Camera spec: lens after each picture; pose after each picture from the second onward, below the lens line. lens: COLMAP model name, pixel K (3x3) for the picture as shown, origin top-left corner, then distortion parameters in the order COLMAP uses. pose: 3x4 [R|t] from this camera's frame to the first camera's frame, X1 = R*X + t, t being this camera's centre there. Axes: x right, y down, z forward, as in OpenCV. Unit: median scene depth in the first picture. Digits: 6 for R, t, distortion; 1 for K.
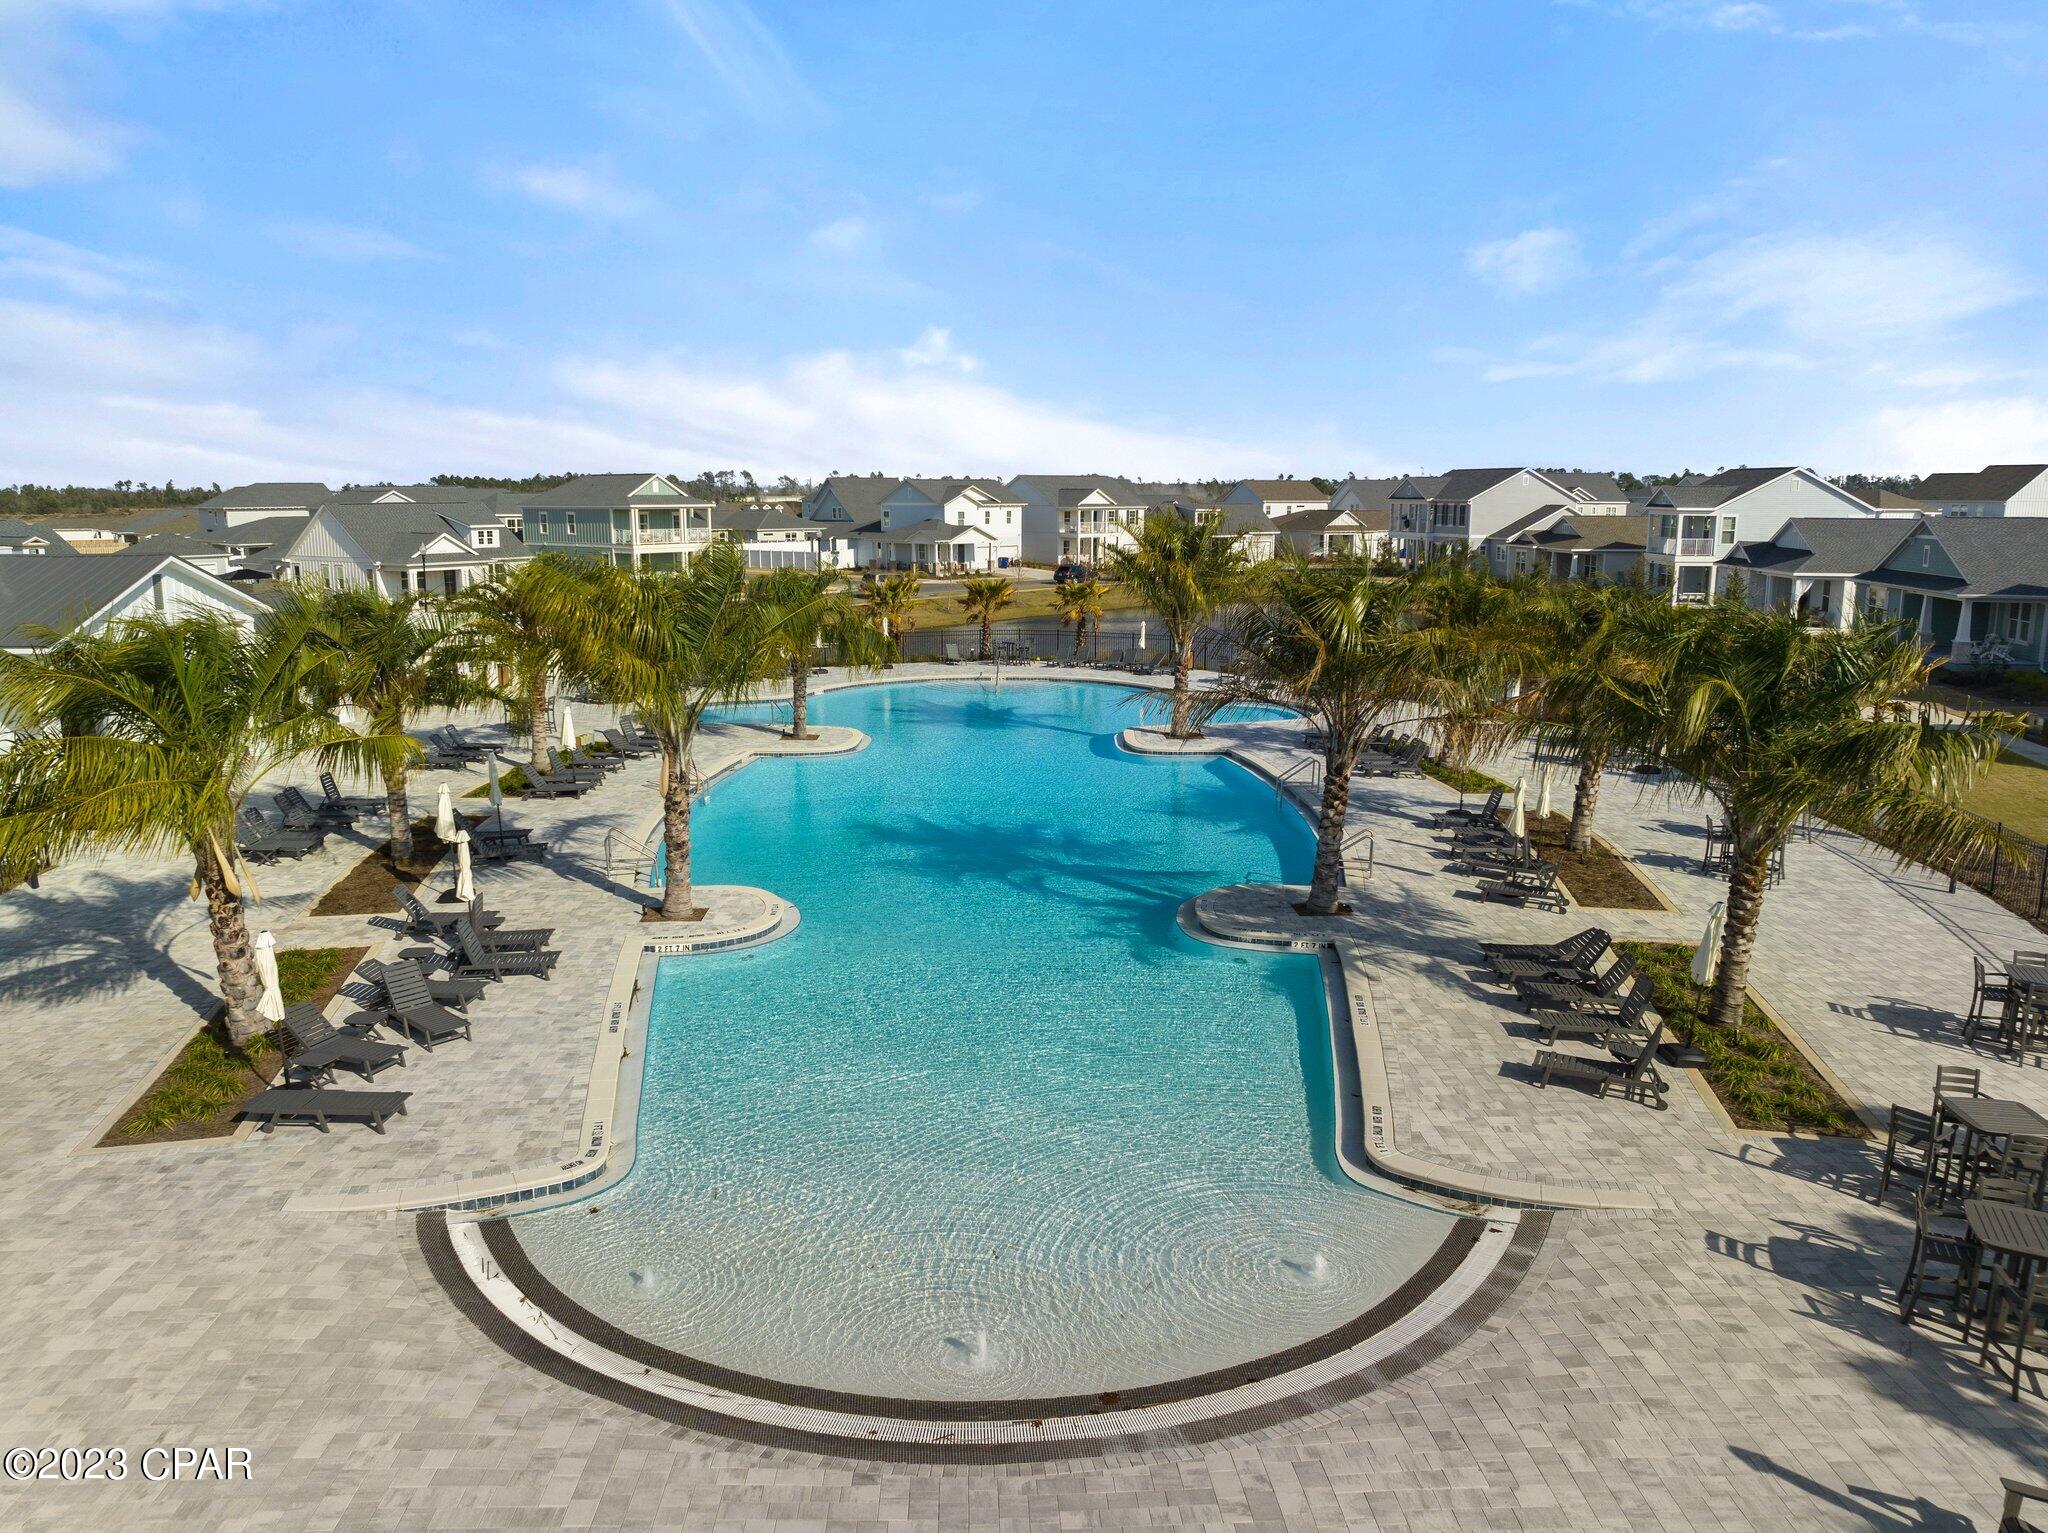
lens RADIAL K [[1437.9, 0, 993.4], [0, 1437.9, 779.1], [0, 0, 1]] dist [-0.018275, -0.007086]
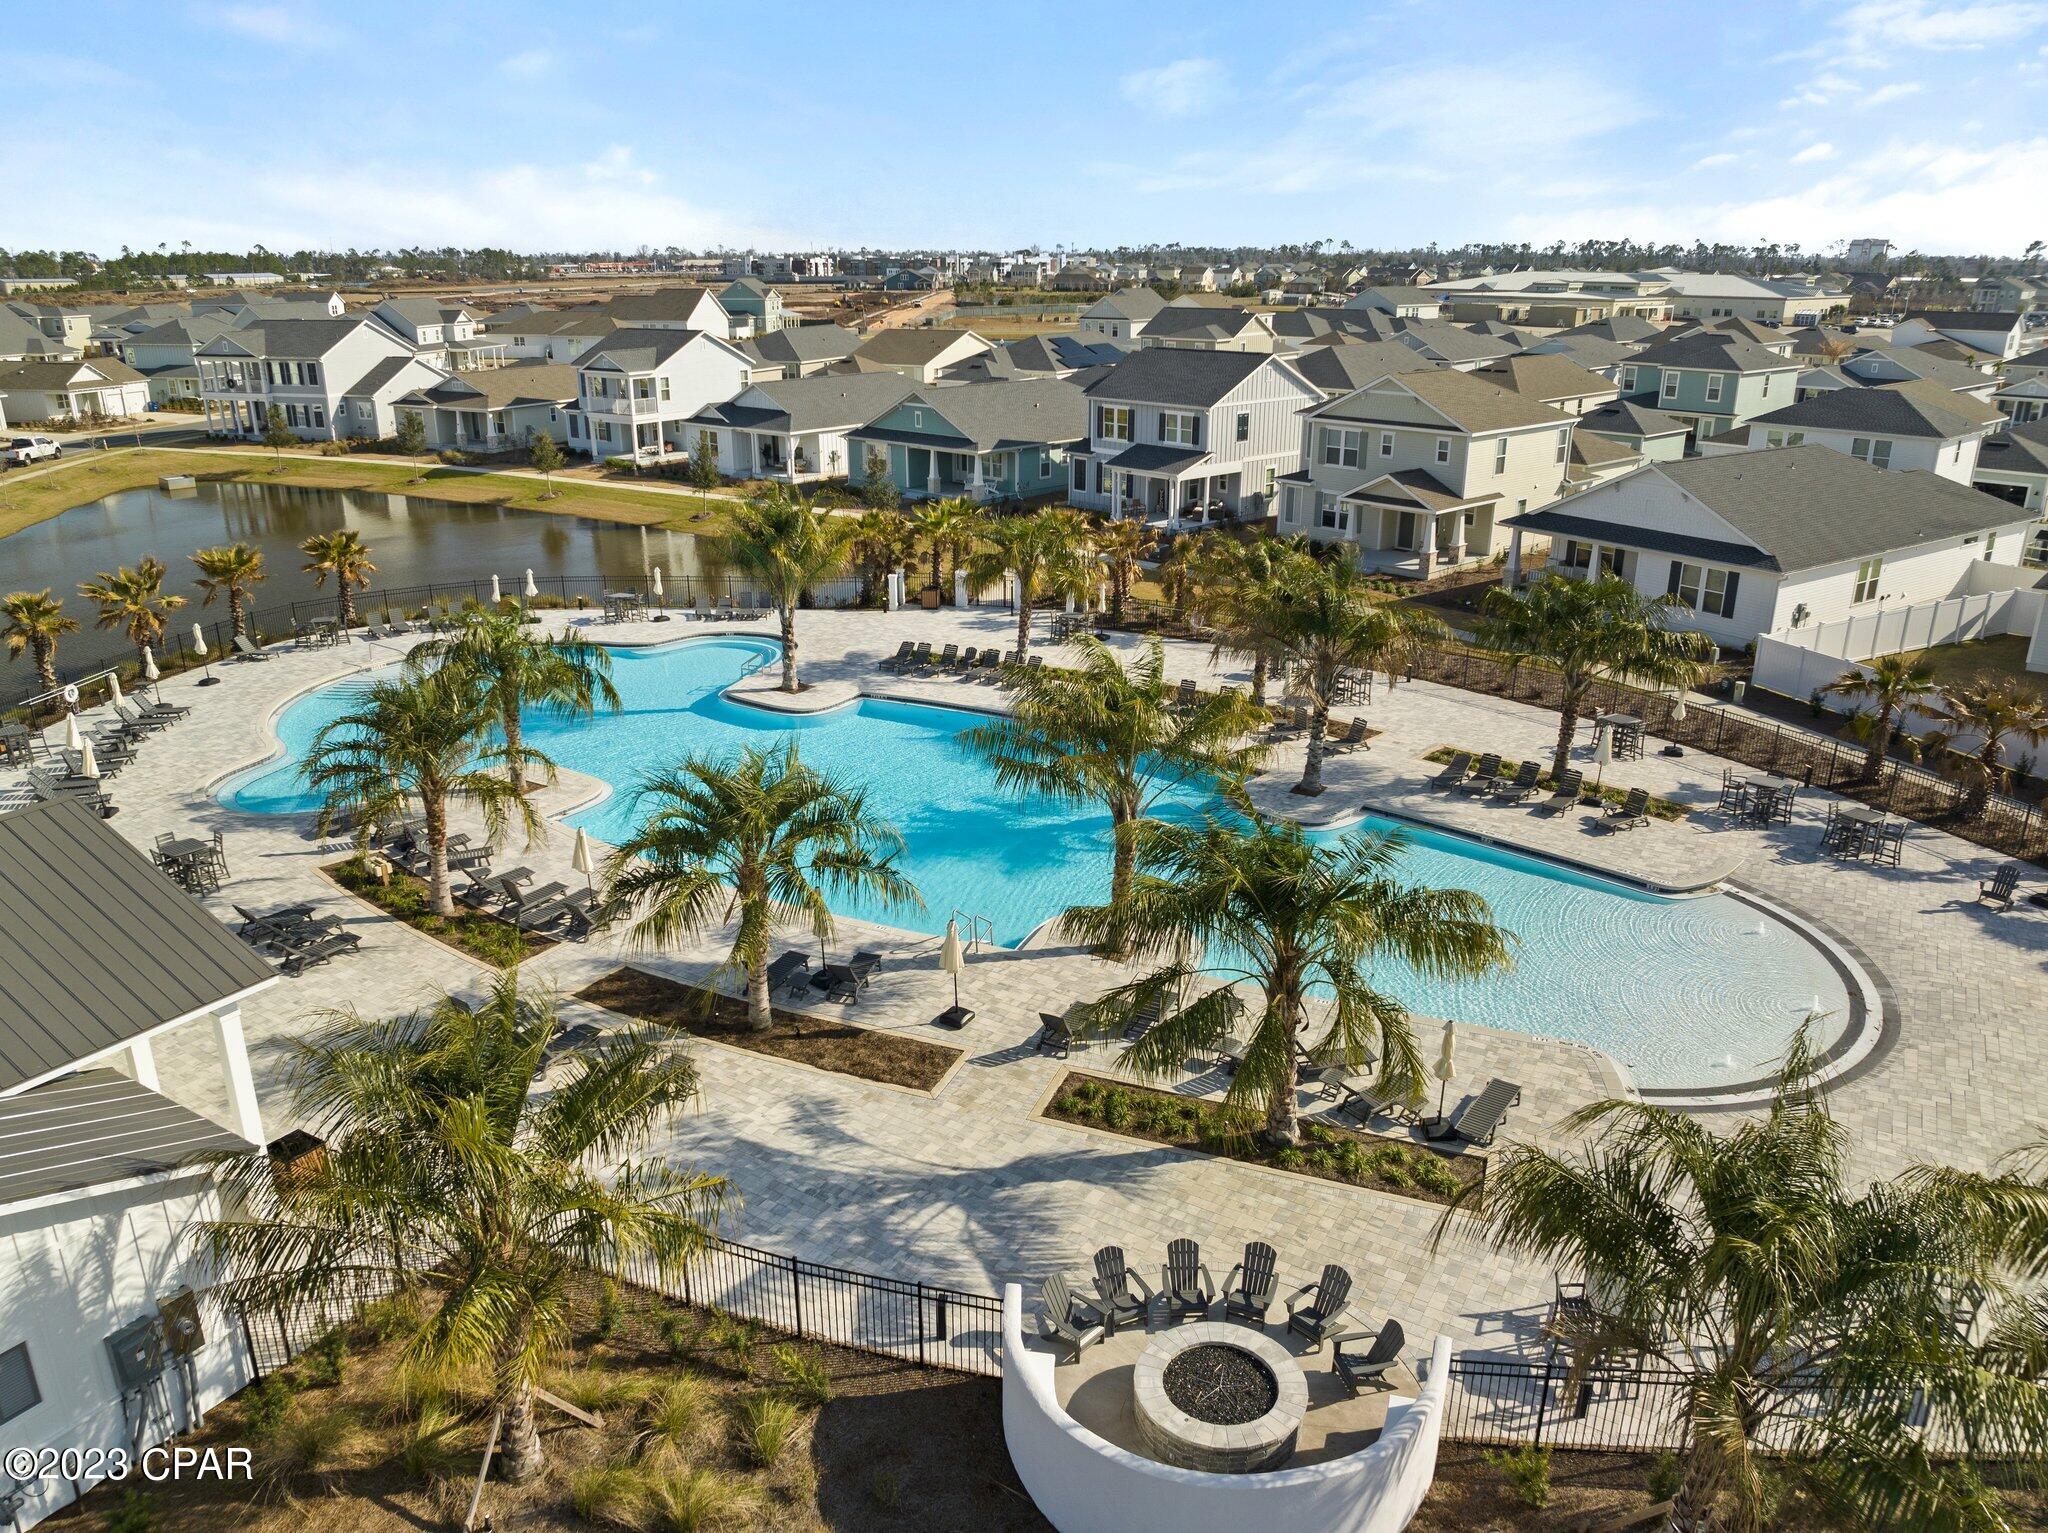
lens RADIAL K [[1437.9, 0, 1031.6], [0, 1437.9, 806.9], [0, 0, 1]] dist [-0.018275, -0.007086]
pose [[0.547016, -0.301516, 0.780936, -1.936426], [0.168005, 0.953444, 0.250439, -0.555404], [-0.820090, -0.005793, 0.572205, 0.586970]]
